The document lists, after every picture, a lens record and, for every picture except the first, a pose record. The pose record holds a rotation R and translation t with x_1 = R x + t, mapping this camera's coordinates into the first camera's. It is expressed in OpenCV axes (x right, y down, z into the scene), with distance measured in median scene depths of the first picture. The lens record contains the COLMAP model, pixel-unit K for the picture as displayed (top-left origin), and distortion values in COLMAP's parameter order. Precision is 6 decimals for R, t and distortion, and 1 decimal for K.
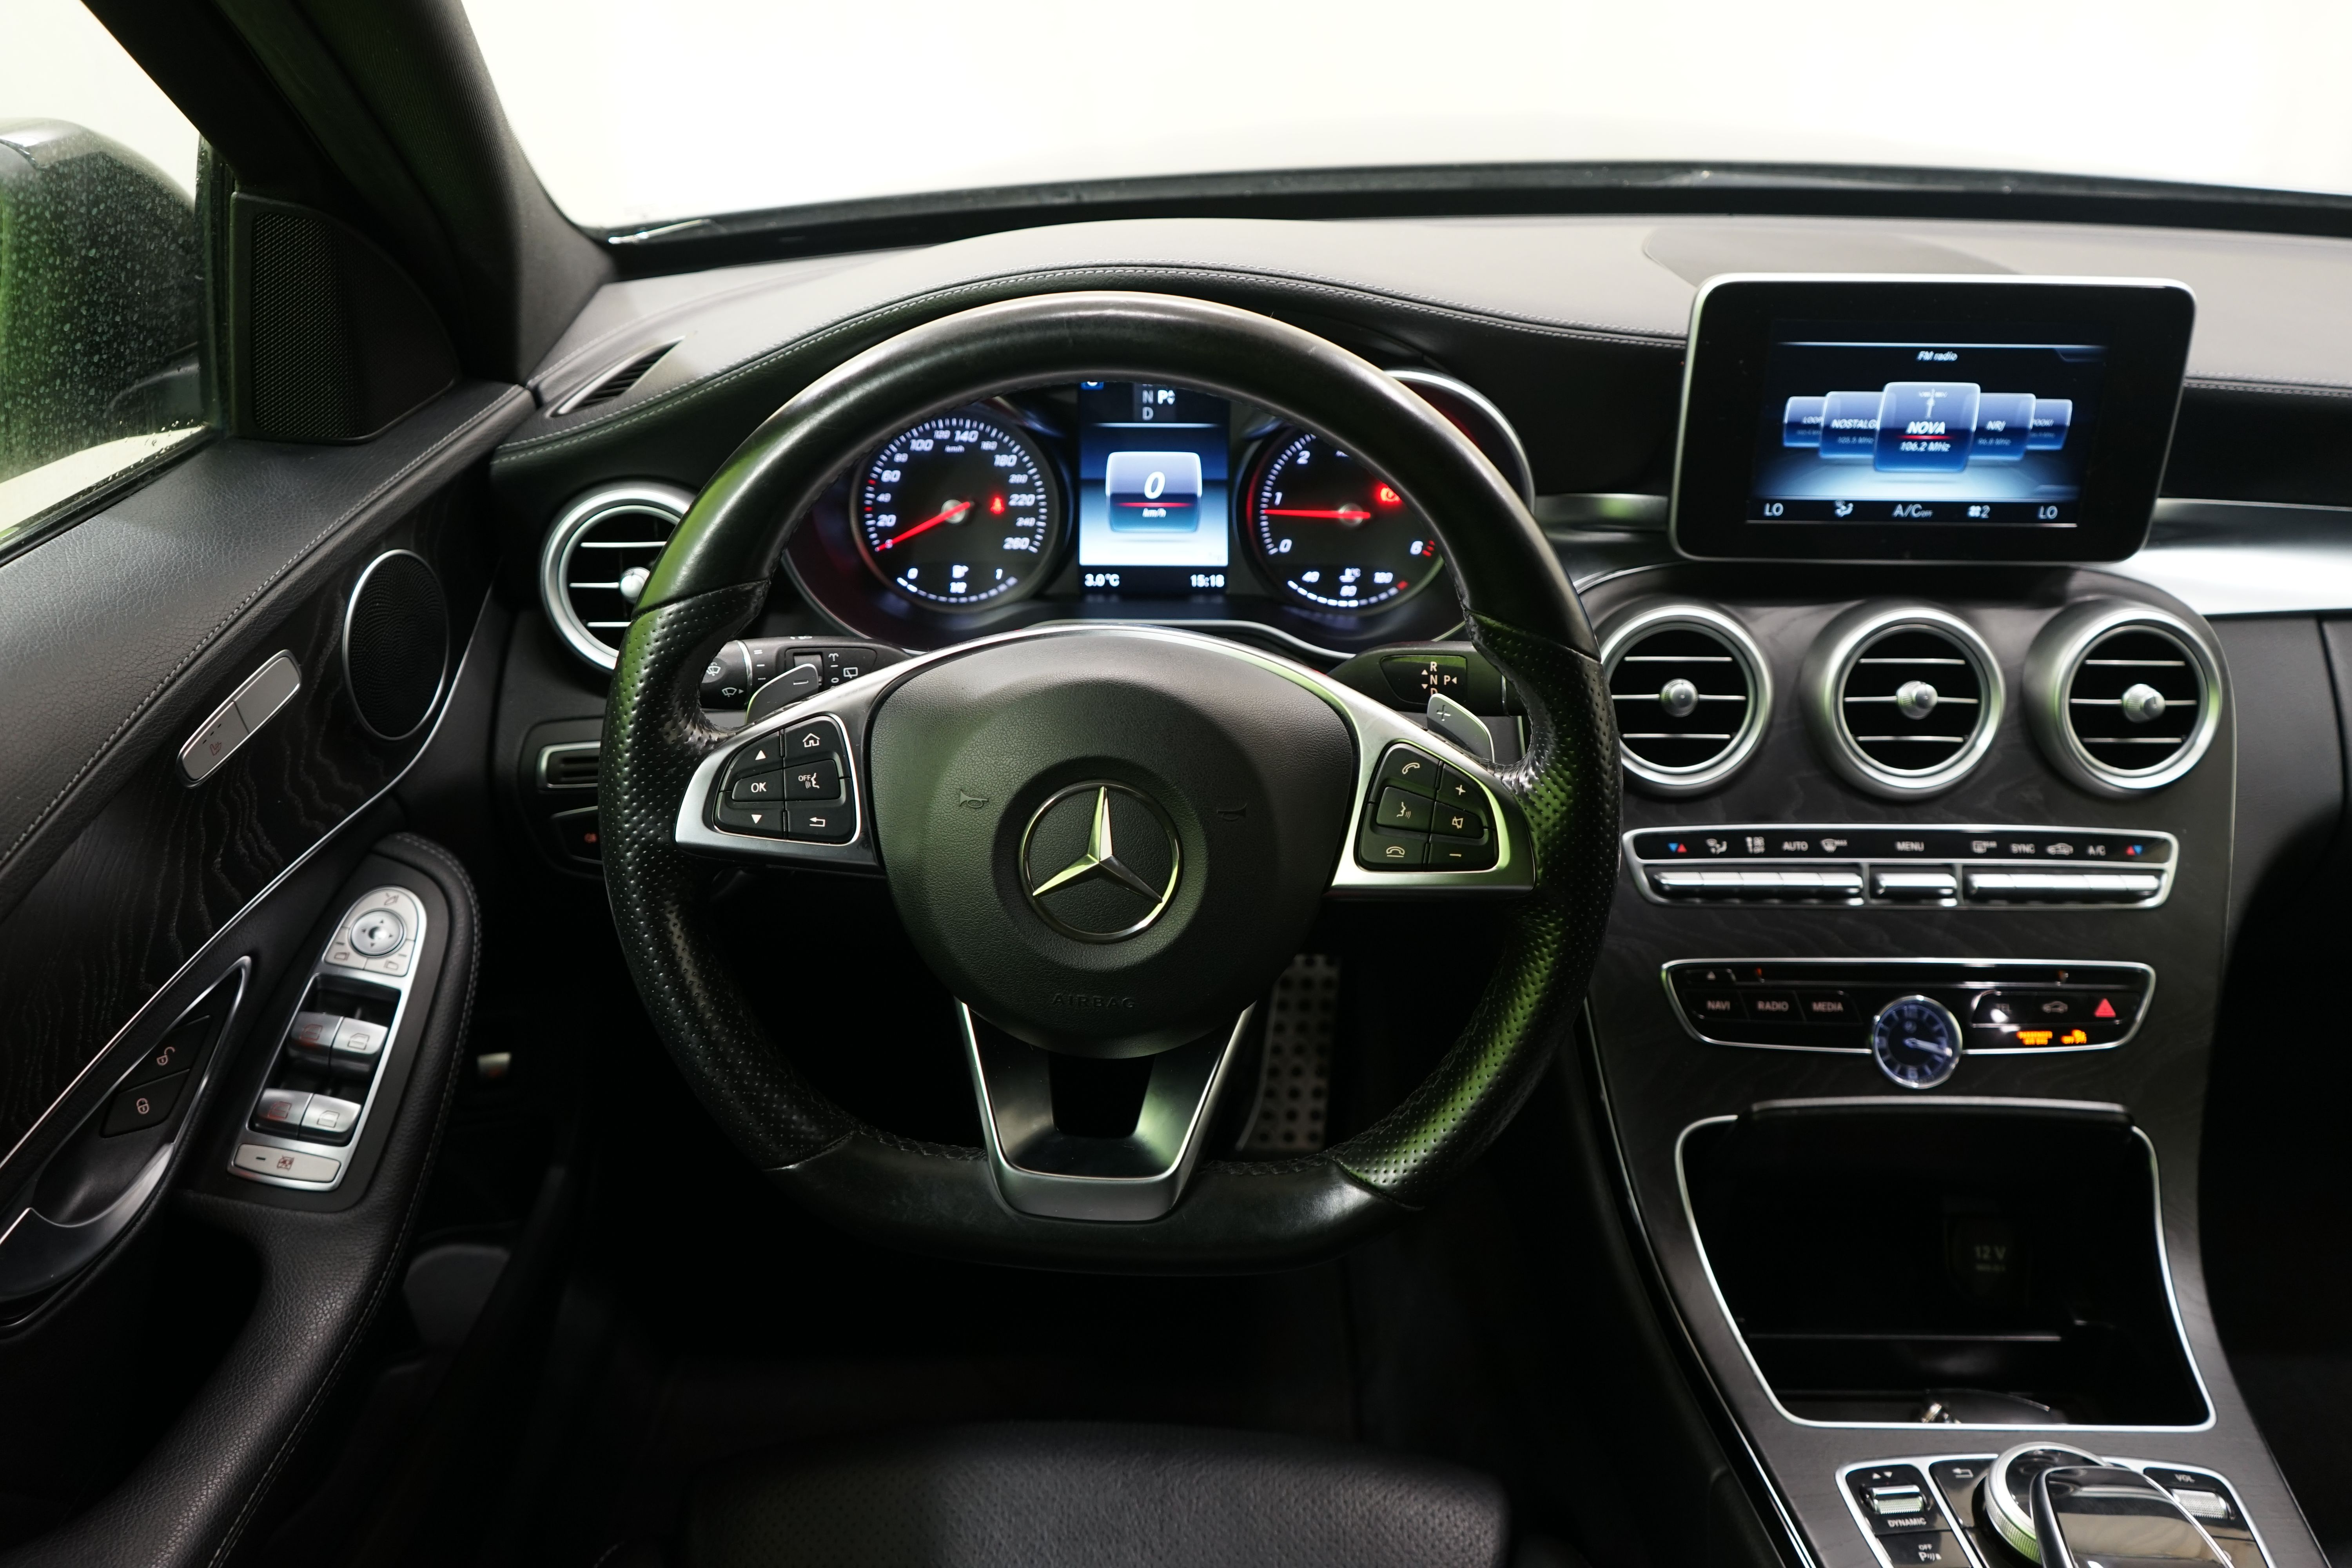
lens RADIAL K [[1893.6, 0, 1177.3], [0, 1893.6, 781.2], [0, 0, 1]] dist [0.018604, 0.010216]
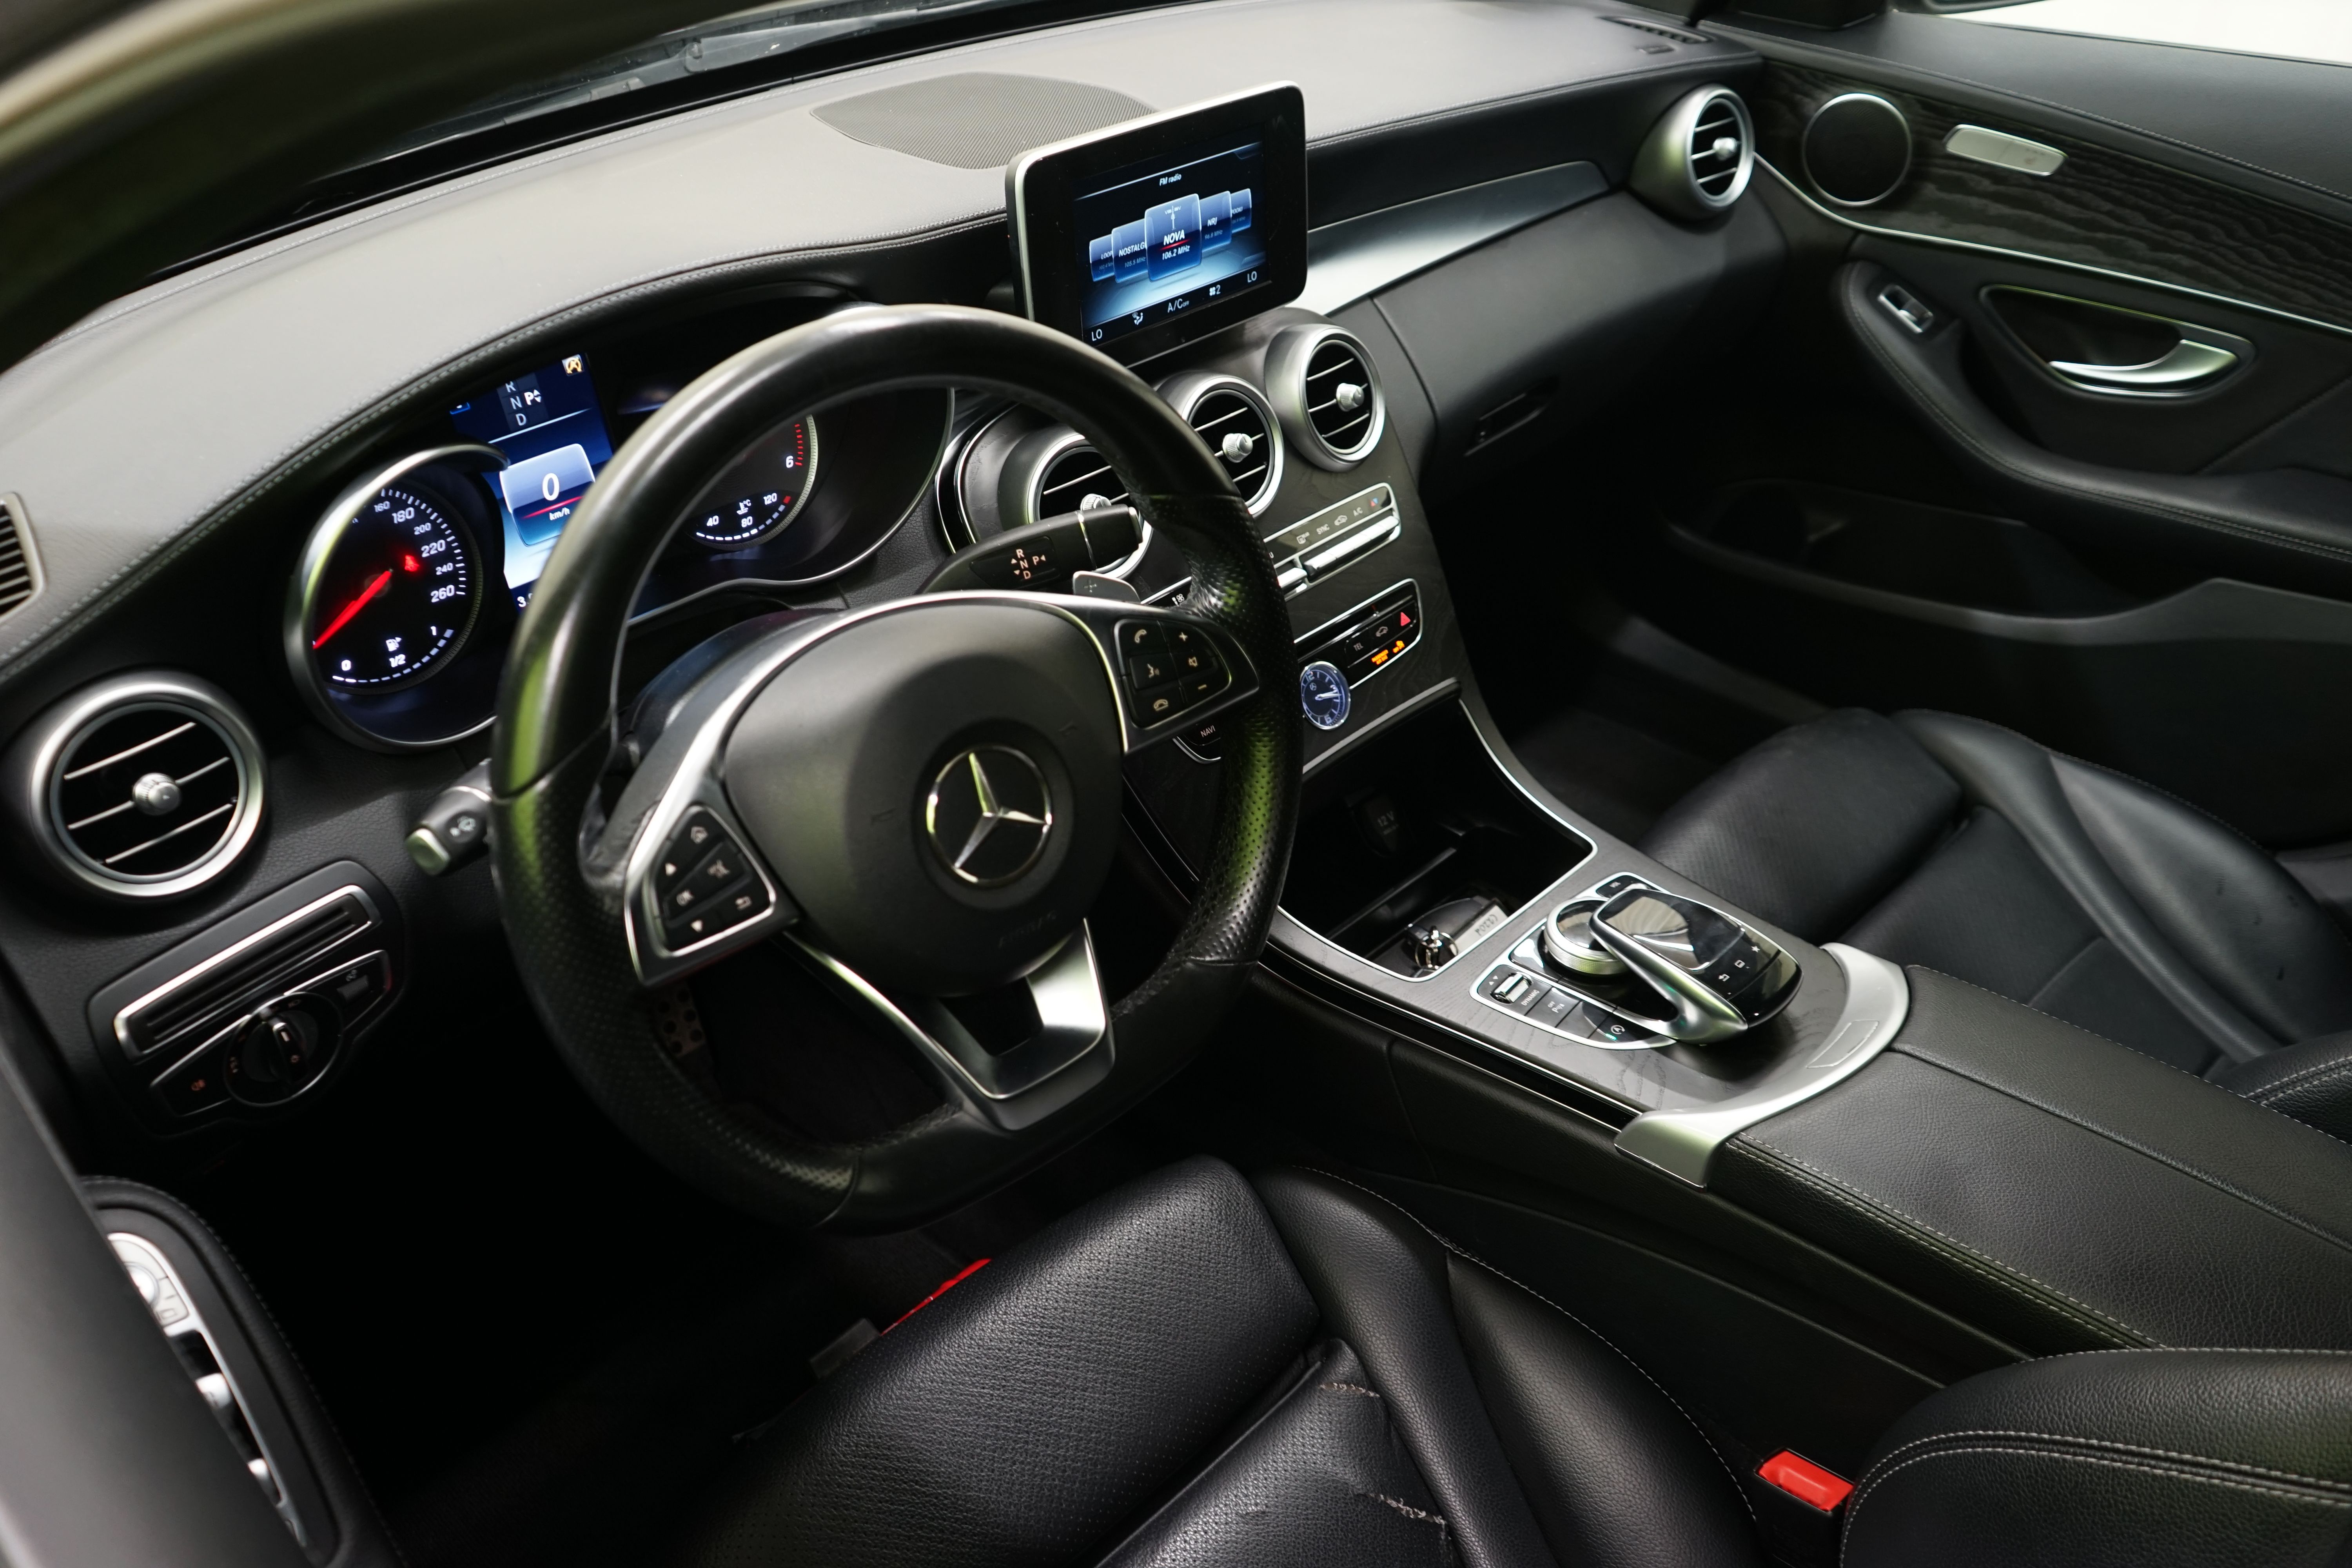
lens RADIAL K [[1893.6, 0, 1177.2], [0, 1893.6, 785.0], [0, 0, 1]] dist [0.018604, 0.010216]
pose [[0.705401, -0.420975, 0.570254, -0.453313], [0.345539, 0.906688, 0.241908, -0.157724], [-0.618880, 0.026403, 0.785042, 0.035551]]
